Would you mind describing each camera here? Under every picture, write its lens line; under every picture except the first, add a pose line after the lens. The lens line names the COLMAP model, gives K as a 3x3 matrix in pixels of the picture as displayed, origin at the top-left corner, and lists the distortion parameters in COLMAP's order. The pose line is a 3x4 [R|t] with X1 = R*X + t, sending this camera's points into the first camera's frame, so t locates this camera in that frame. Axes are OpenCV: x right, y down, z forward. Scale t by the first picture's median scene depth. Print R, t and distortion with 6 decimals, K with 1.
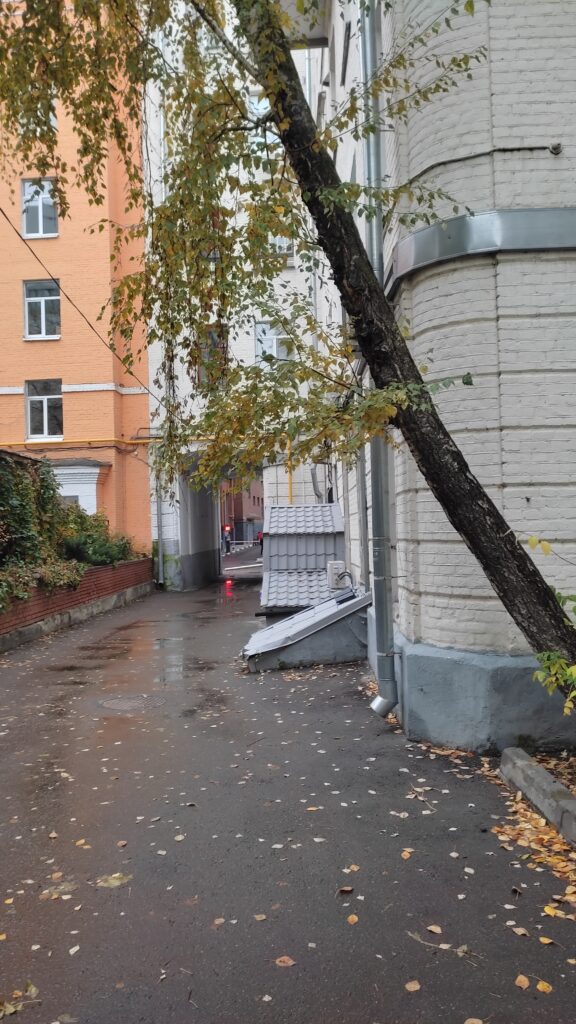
lens RADIAL K [[756.3, 0, 288.0], [0, 756.3, 512.0], [0, 0, 1]] dist [0.045018, -0.059598]
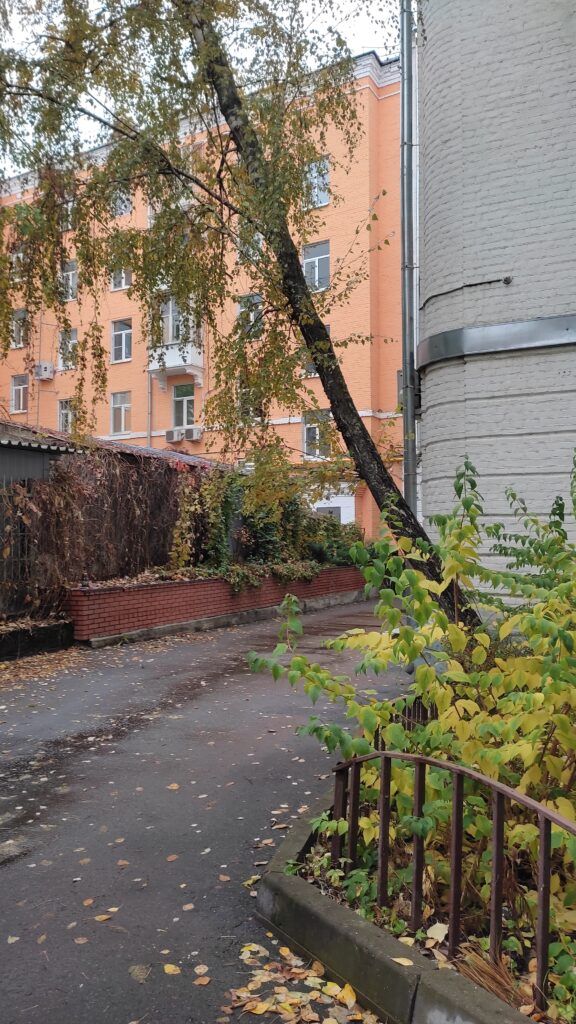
lens RADIAL K [[756.3, 0, 288.0], [0, 756.3, 512.0], [0, 0, 1]] dist [0.045018, -0.059598]
pose [[0.911967, 0.008475, -0.410177, 0.563984], [-0.011381, 0.999924, -0.004644, -0.030512], [0.410106, 0.008903, 0.911994, -0.463475]]
